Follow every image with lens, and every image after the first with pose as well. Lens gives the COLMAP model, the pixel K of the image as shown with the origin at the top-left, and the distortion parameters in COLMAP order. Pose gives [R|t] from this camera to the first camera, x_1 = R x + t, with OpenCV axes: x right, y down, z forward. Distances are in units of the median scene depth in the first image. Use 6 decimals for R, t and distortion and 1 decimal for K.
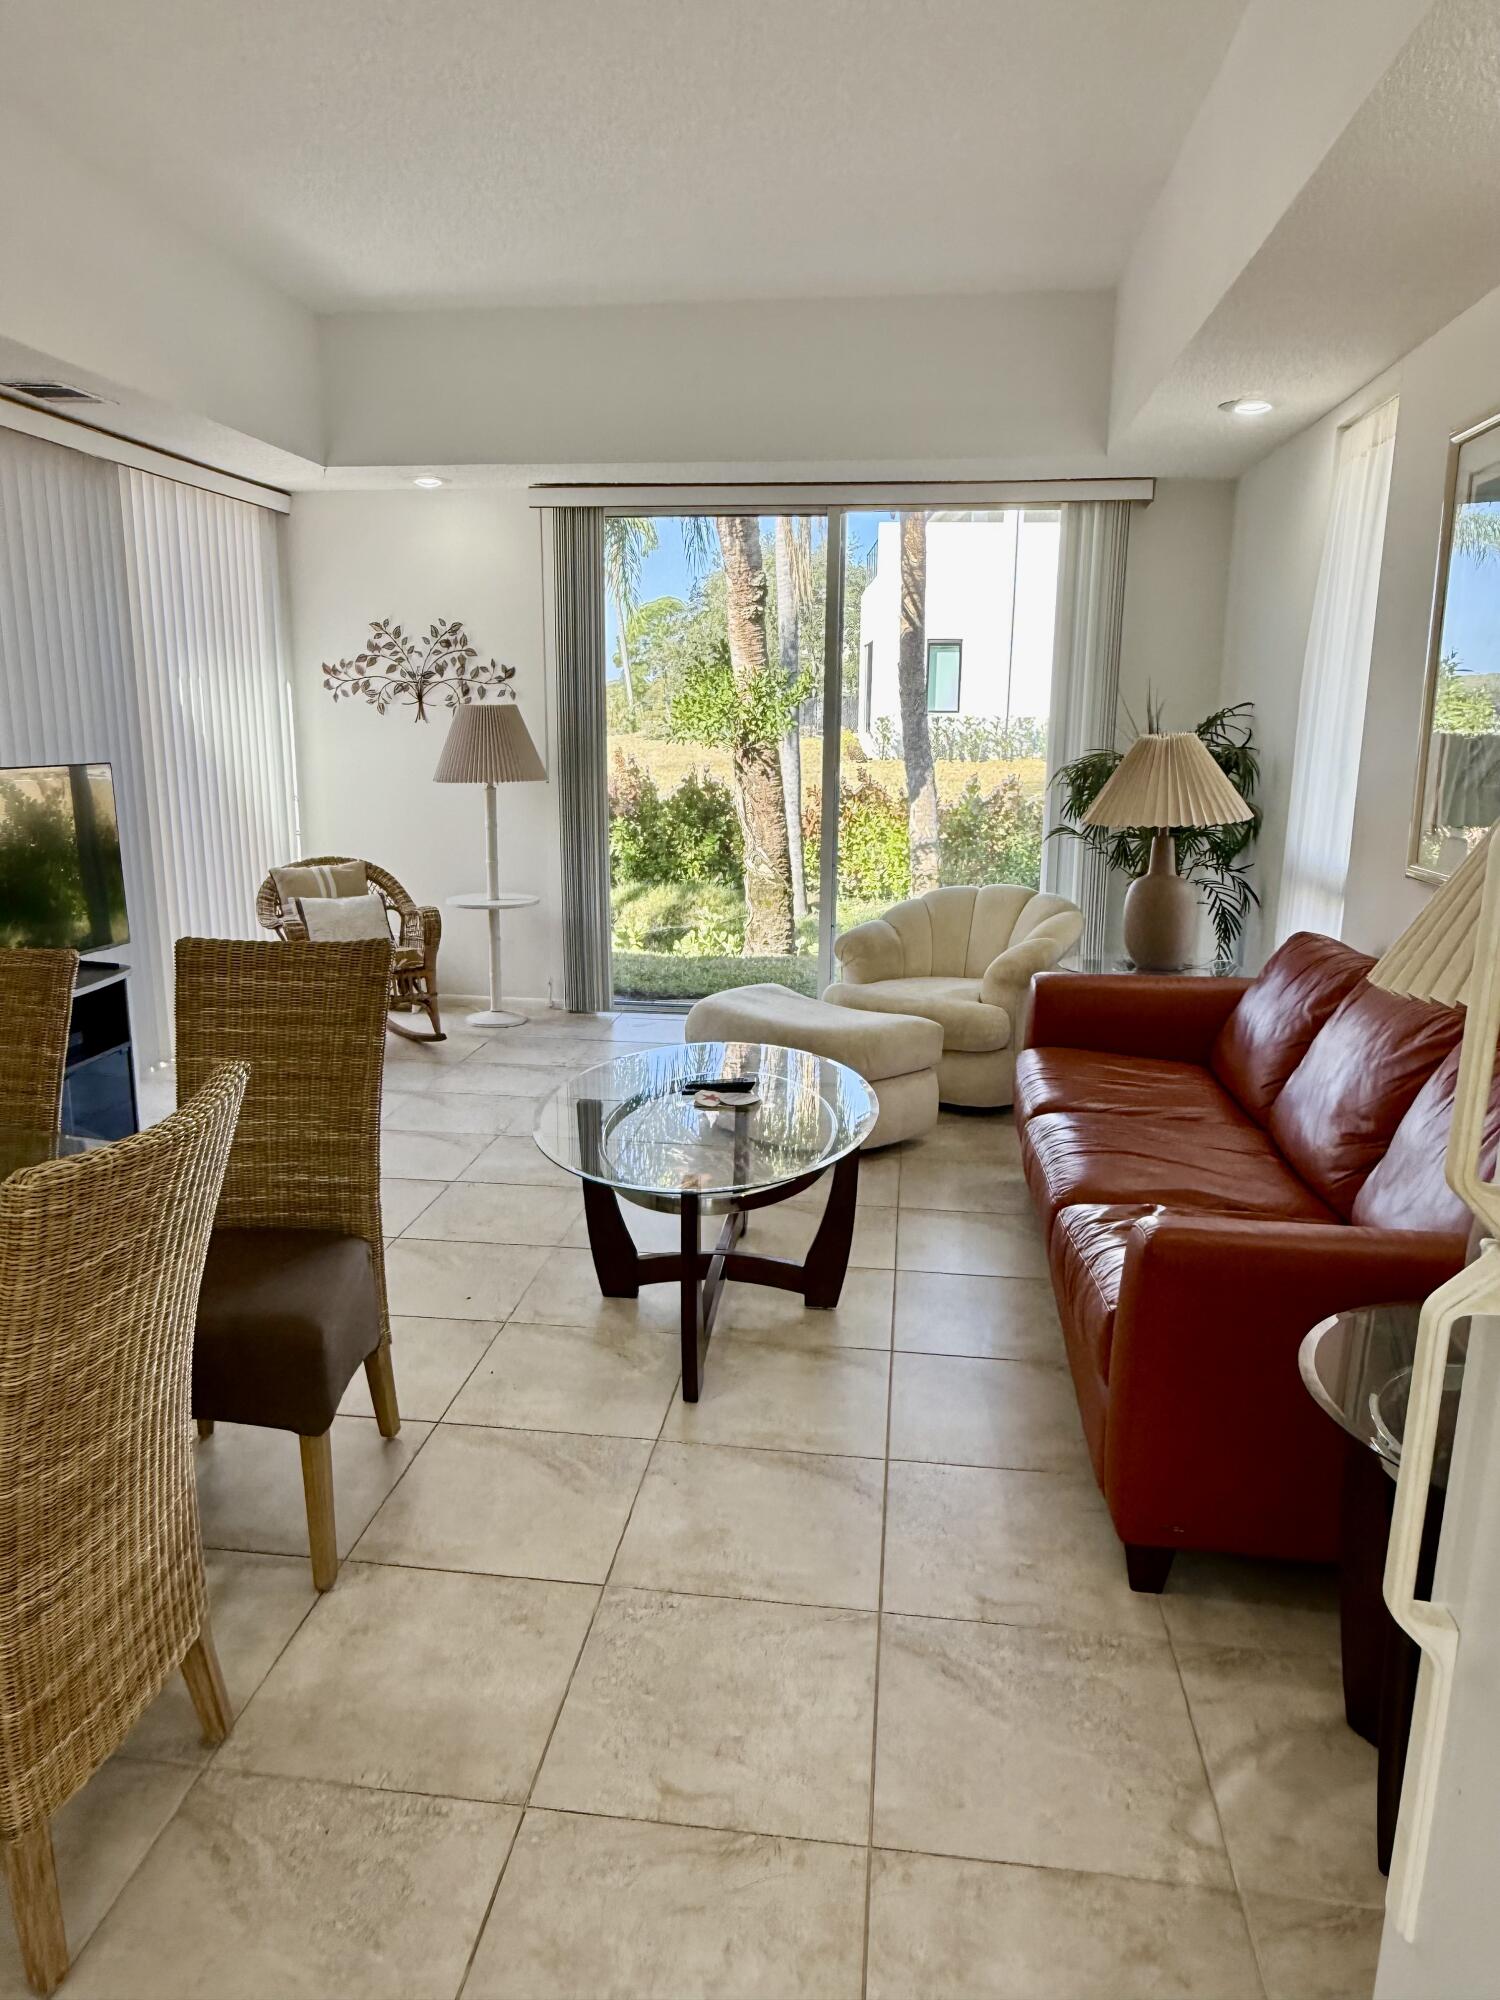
lens RADIAL K [[1312.7, 0, 738.1], [0, 1312.7, 996.6], [0, 0, 1]] dist [-0.003693, 0.000858]
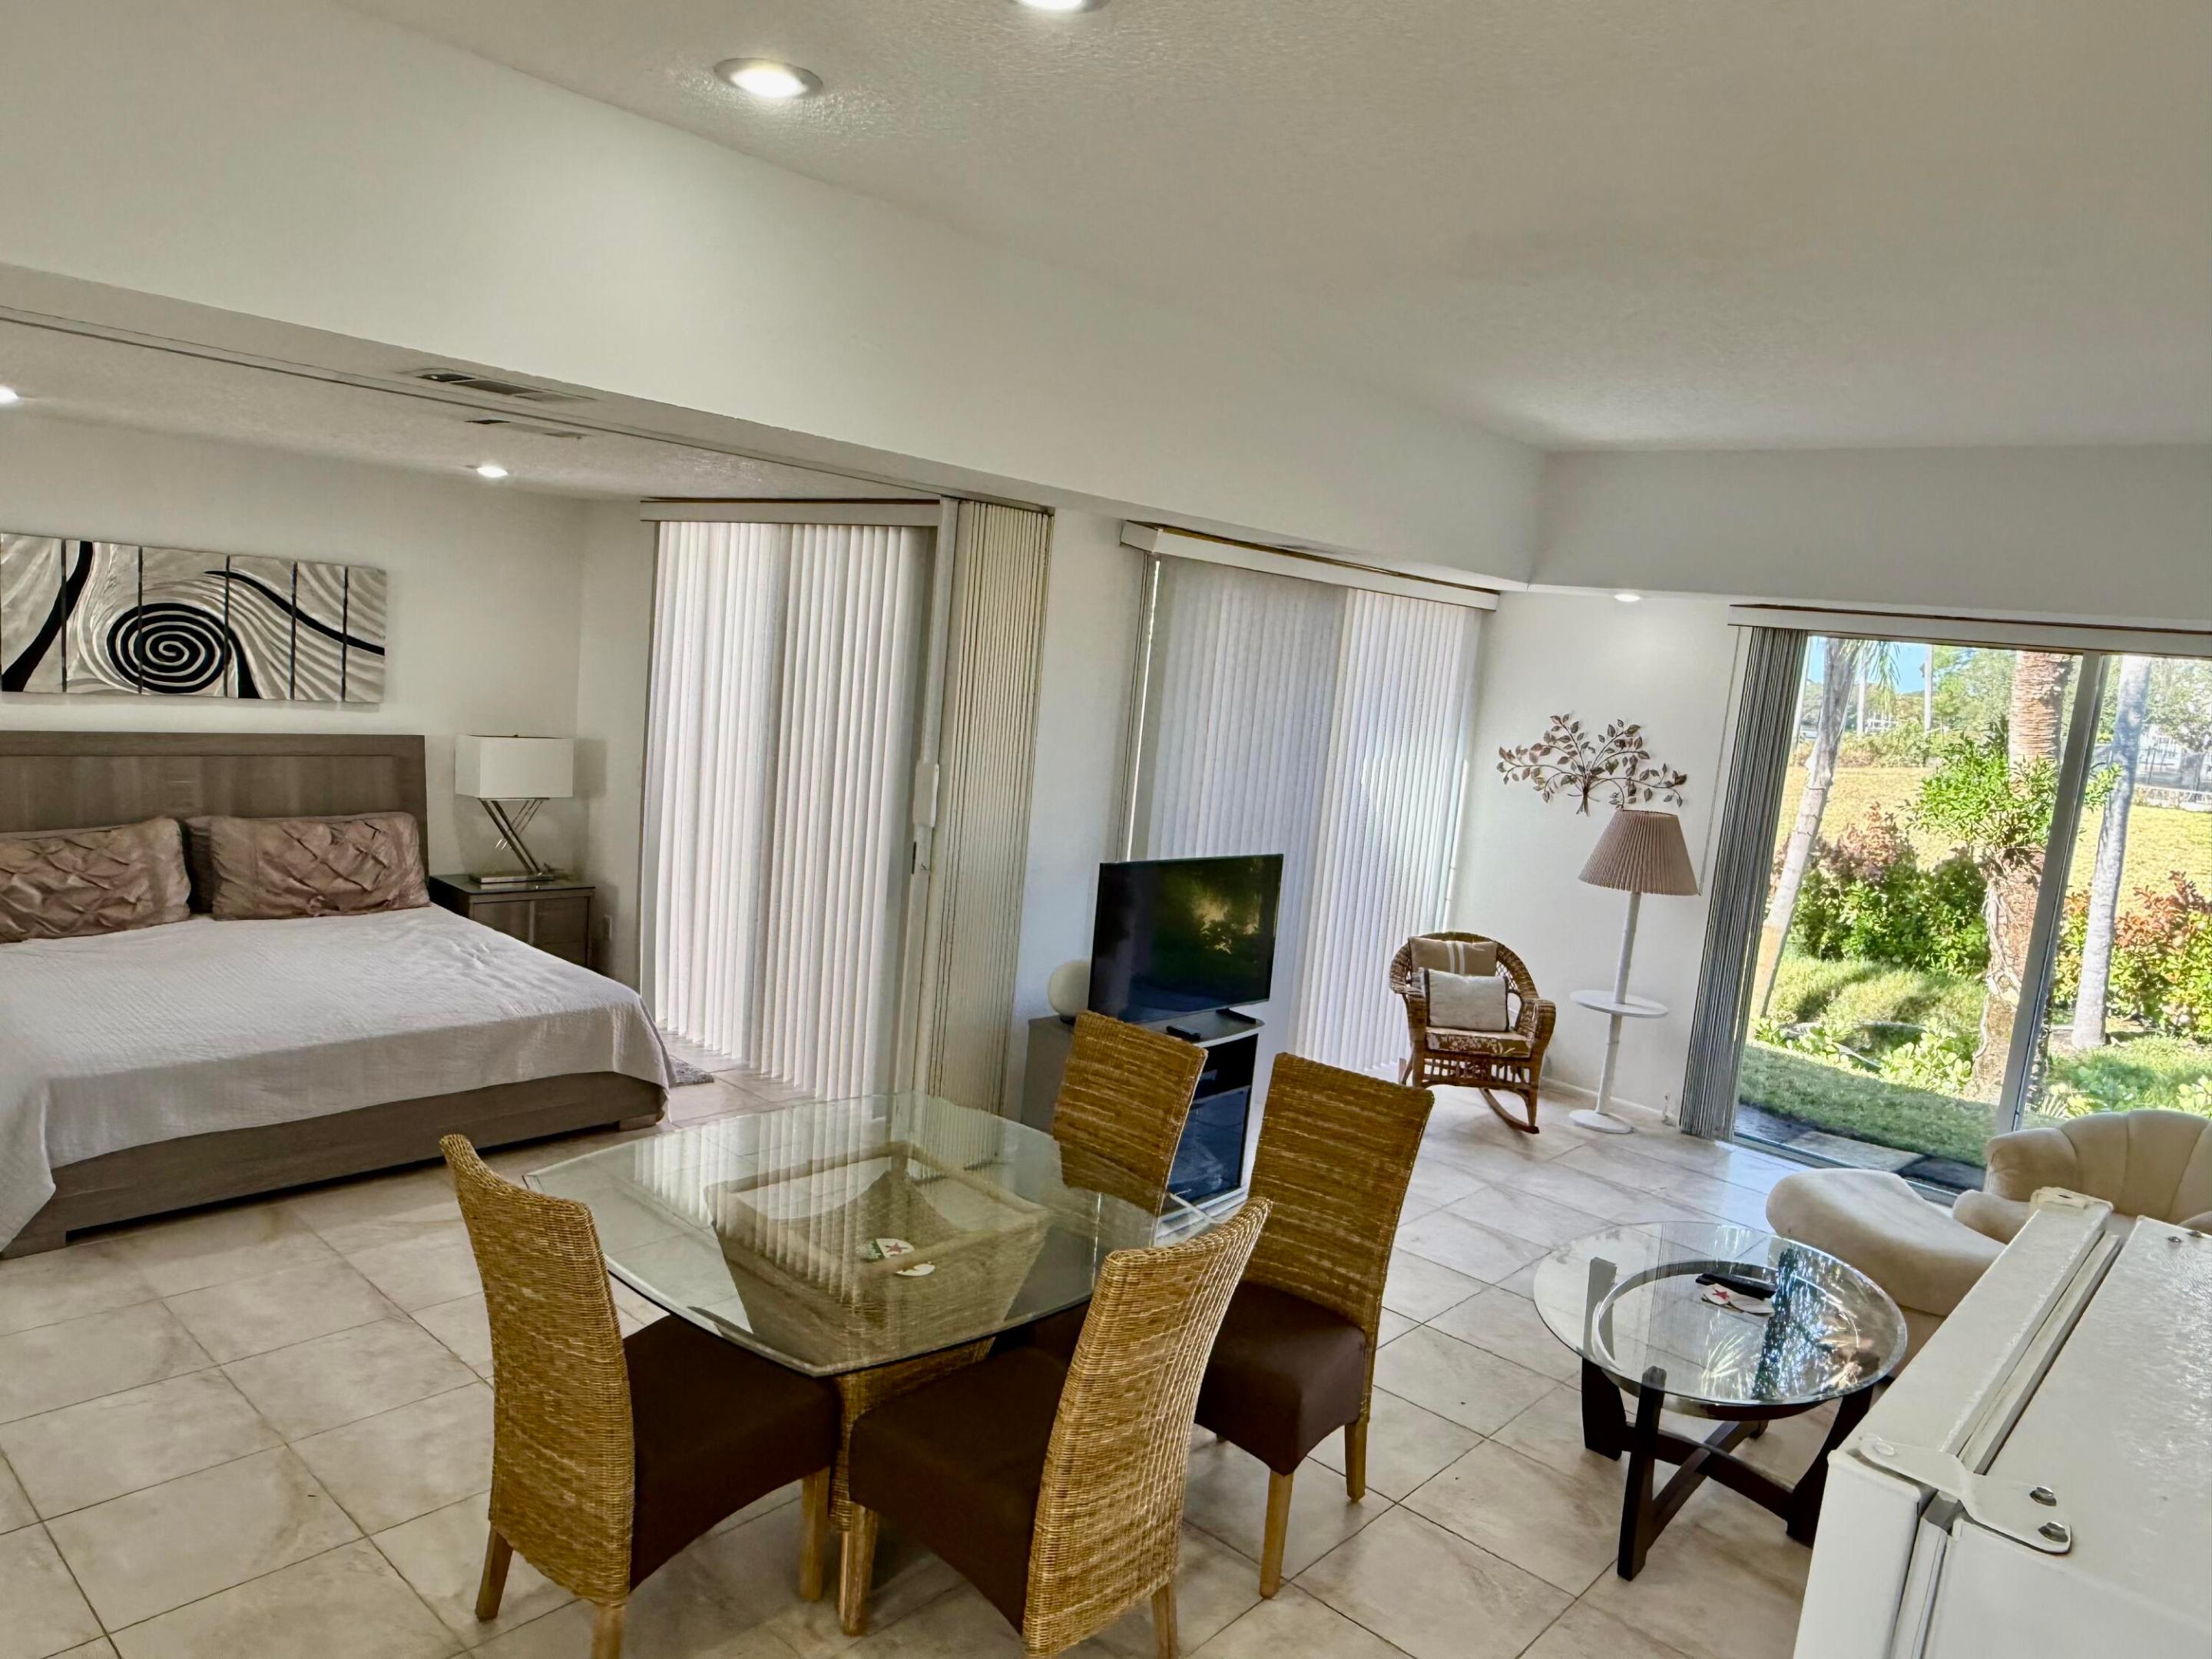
lens RADIAL K [[1451.8, 0, 1104.7], [0, 1451.8, 842.2], [0, 0, 1]] dist [-0.003693, 0.000858]
pose [[0.819760, 0.147312, -0.553437, 0.083763], [-0.206835, 0.977283, -0.046237, -0.061618], [0.534053, 0.152373, 0.831607, -0.136461]]
